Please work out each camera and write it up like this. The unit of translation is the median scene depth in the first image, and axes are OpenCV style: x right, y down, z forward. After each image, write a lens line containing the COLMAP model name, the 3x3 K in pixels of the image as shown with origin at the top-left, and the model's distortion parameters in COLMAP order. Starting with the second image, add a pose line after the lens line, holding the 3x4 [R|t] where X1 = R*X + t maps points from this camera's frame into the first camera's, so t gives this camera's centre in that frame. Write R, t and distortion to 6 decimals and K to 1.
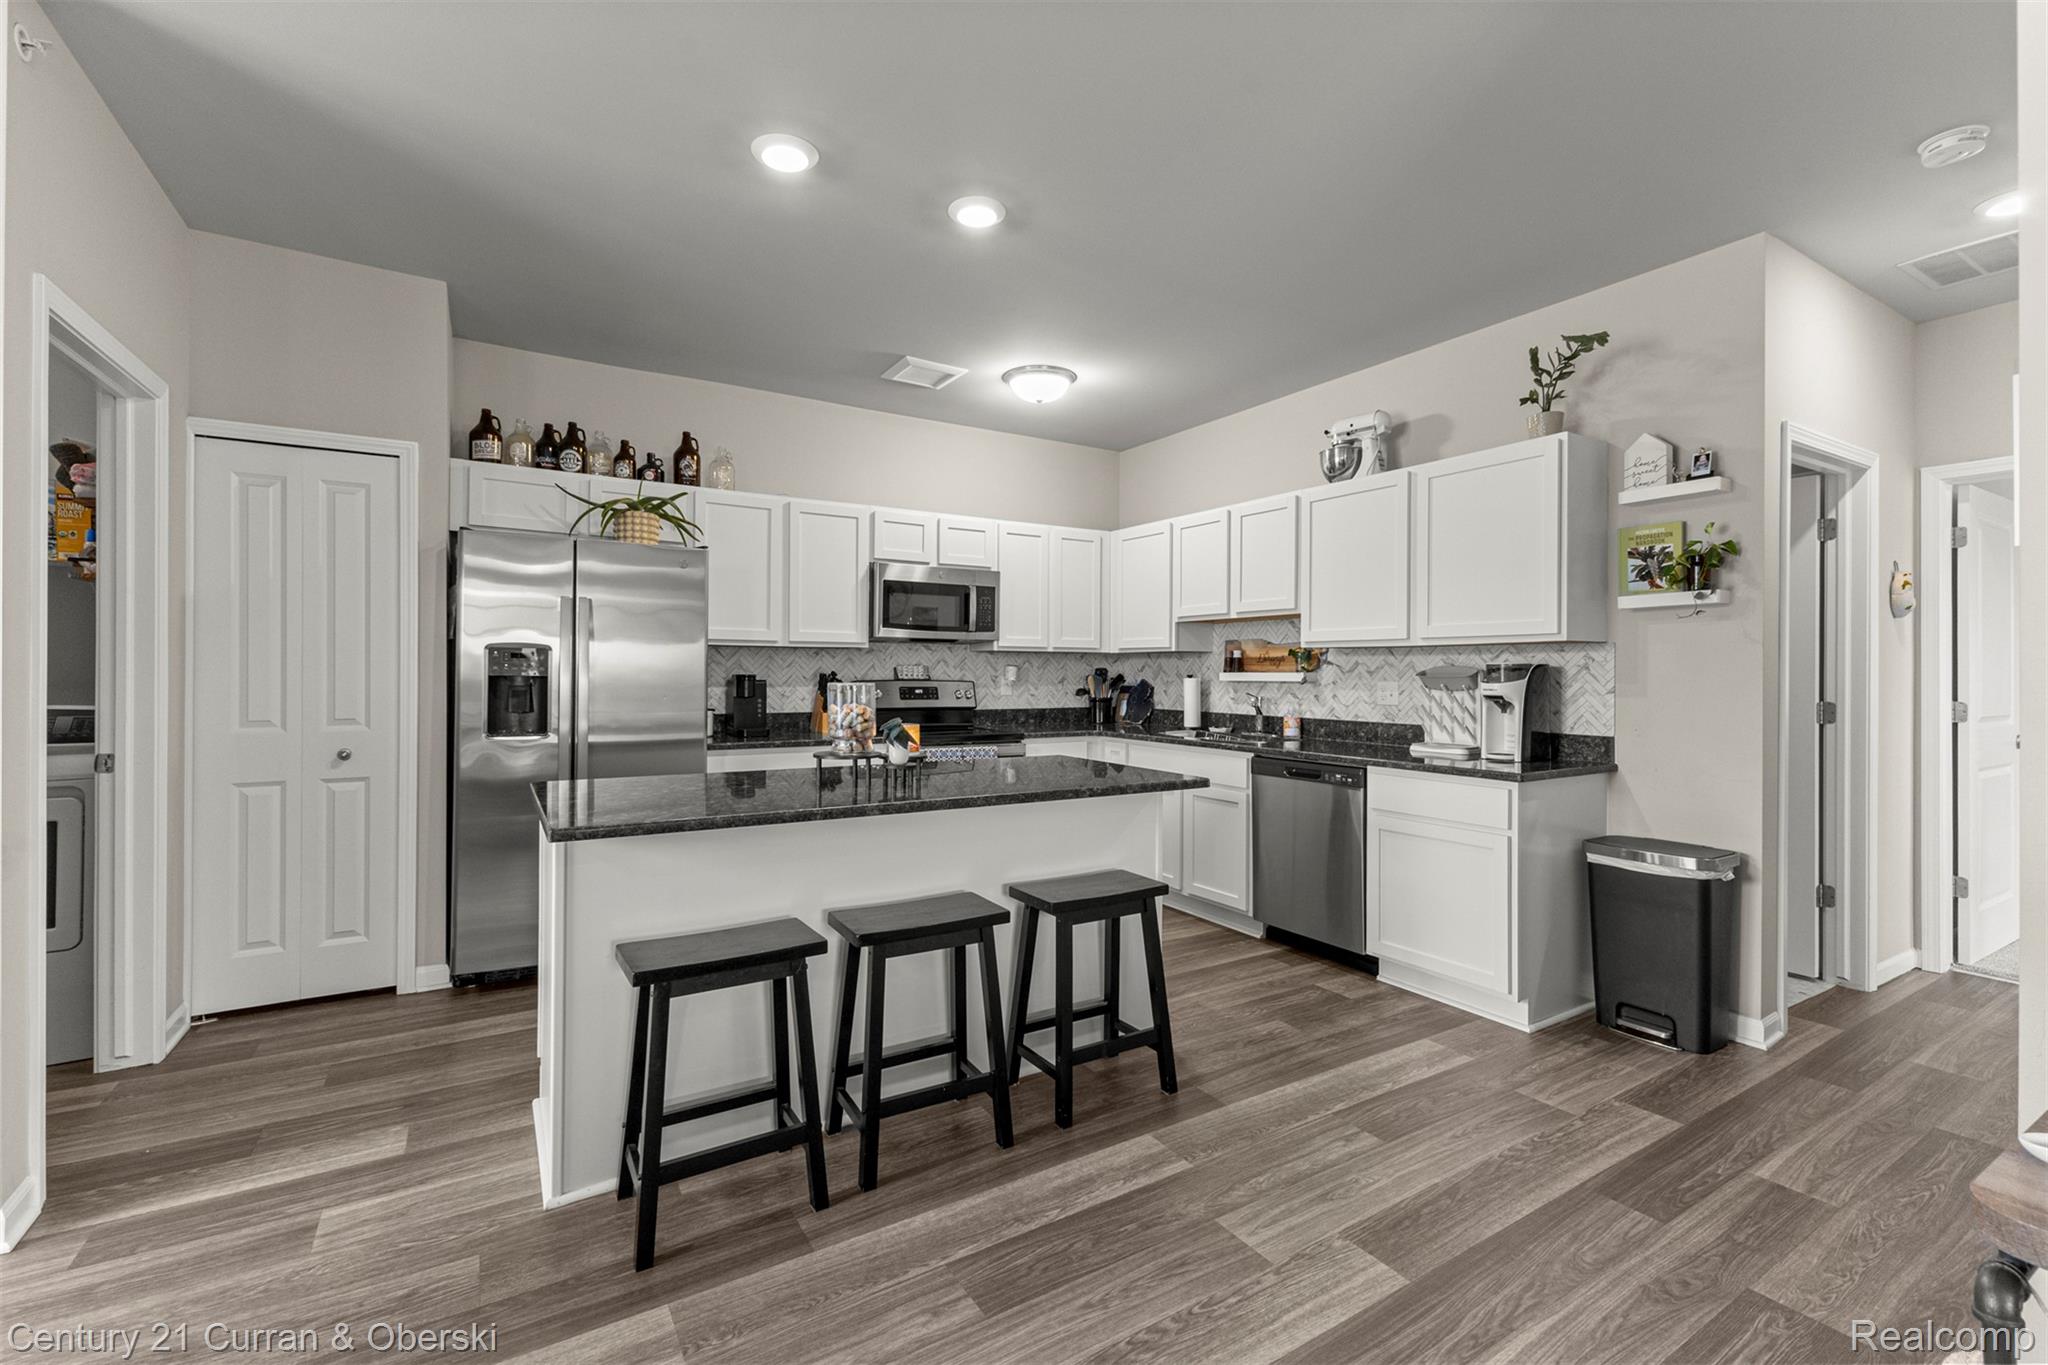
lens RADIAL K [[875.6, 0, 1024.0], [0, 875.6, 682.5], [0, 0, 1]] dist [0.000991, -0.000774]
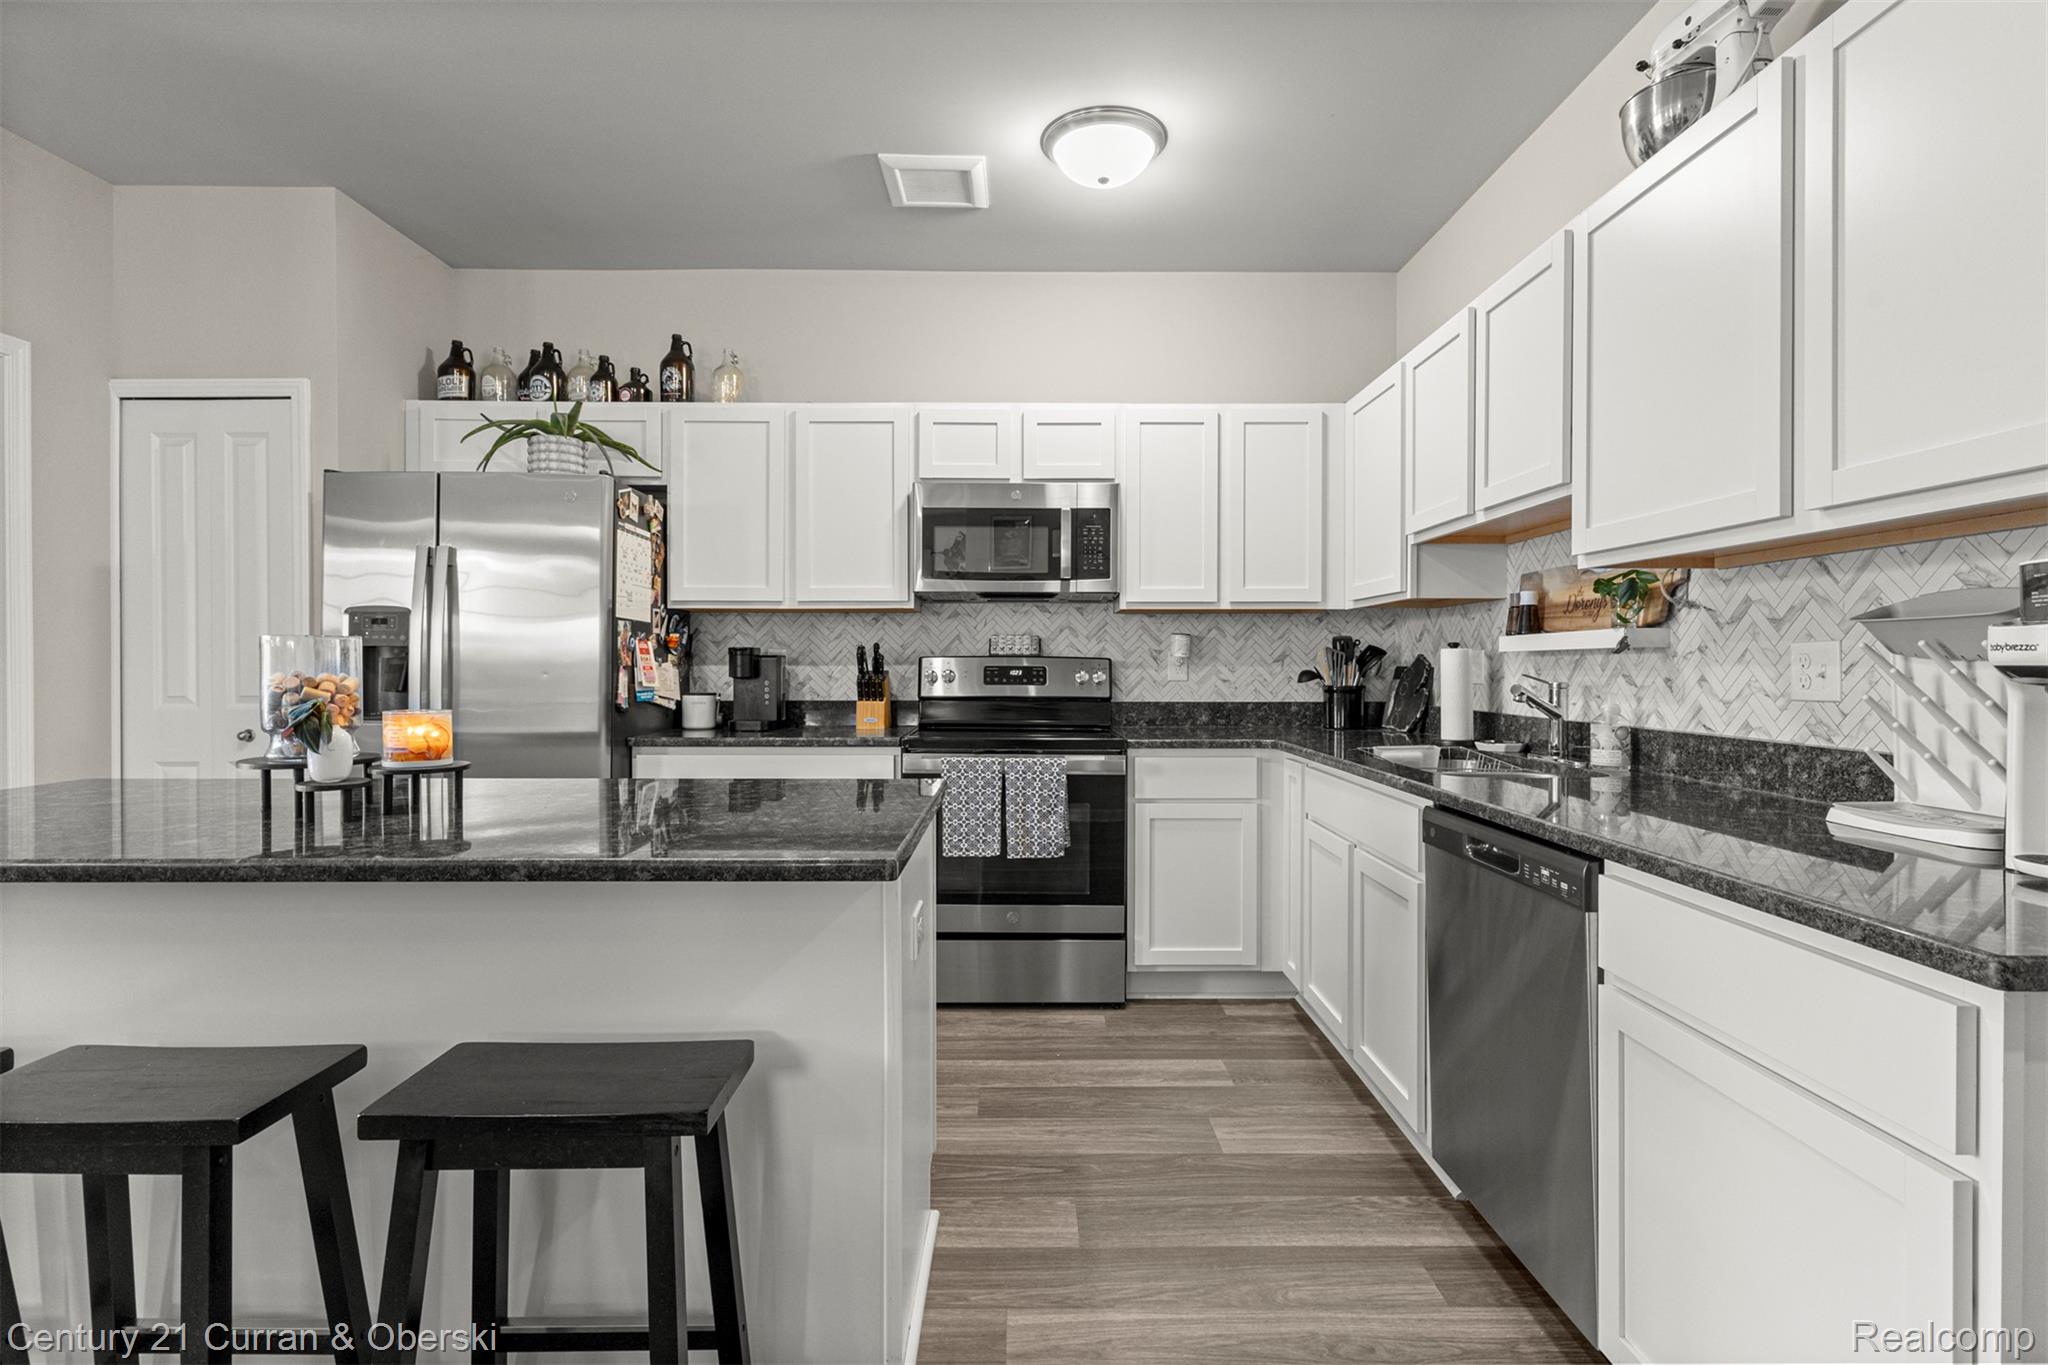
lens RADIAL K [[981.3, 0, 1024.1], [0, 981.3, 676.3], [0, 0, 1]] dist [0.003264, 0.000817]
pose [[0.855077, 0.002263, -0.518496, 0.314144], [-0.002427, 0.999997, 0.000362, 0.014188], [0.518495, 0.000949, 0.855080, 0.399130]]
